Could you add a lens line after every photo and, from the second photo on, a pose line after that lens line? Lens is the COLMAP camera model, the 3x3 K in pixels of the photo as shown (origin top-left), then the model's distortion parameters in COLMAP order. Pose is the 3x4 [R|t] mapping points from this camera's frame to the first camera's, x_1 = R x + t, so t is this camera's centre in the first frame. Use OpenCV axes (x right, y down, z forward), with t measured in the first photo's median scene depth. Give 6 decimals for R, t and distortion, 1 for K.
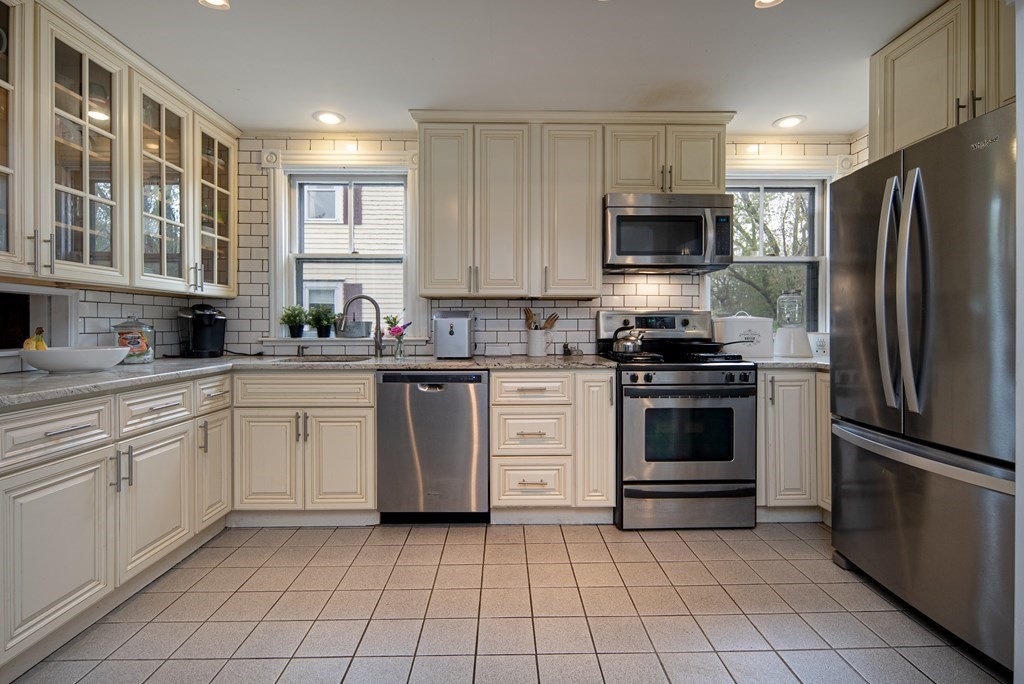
lens RADIAL K [[479.7, 0, 509.9], [0, 479.7, 329.6], [0, 0, 1]] dist [0.000983, -0.000244]
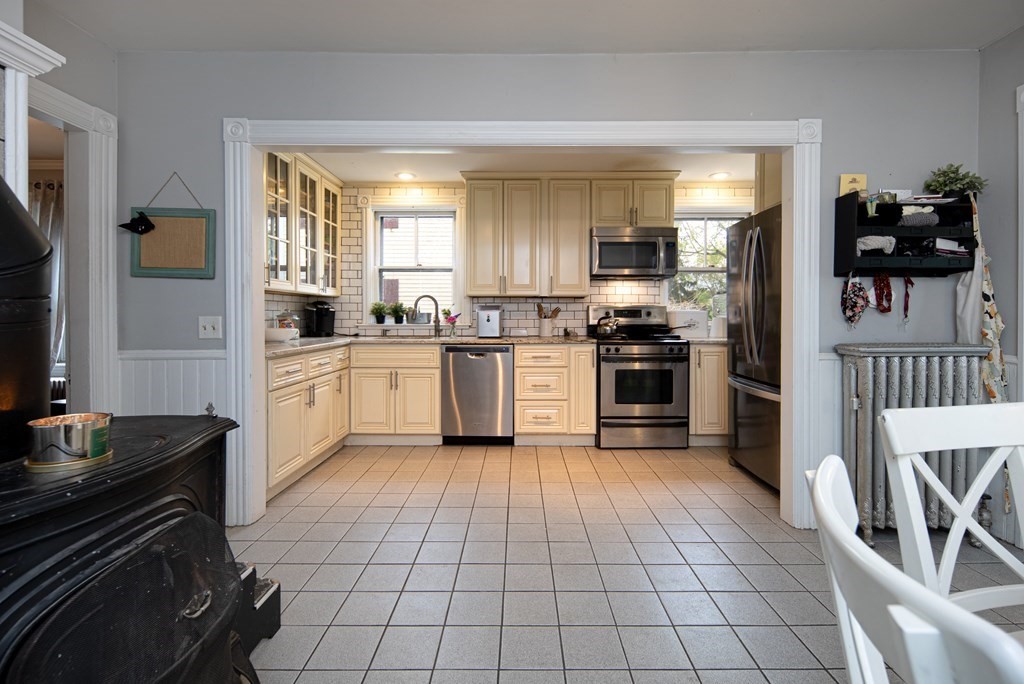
lens RADIAL K [[463.5, 0, 508.2], [0, 463.5, 319.3], [0, 0, 1]] dist [-0.000145, 0.000001]
pose [[0.999161, 0.001243, -0.040926, -0.000350], [-0.001200, 0.999999, 0.001068, 0.001746], [0.040927, -0.001018, 0.999162, -0.436686]]
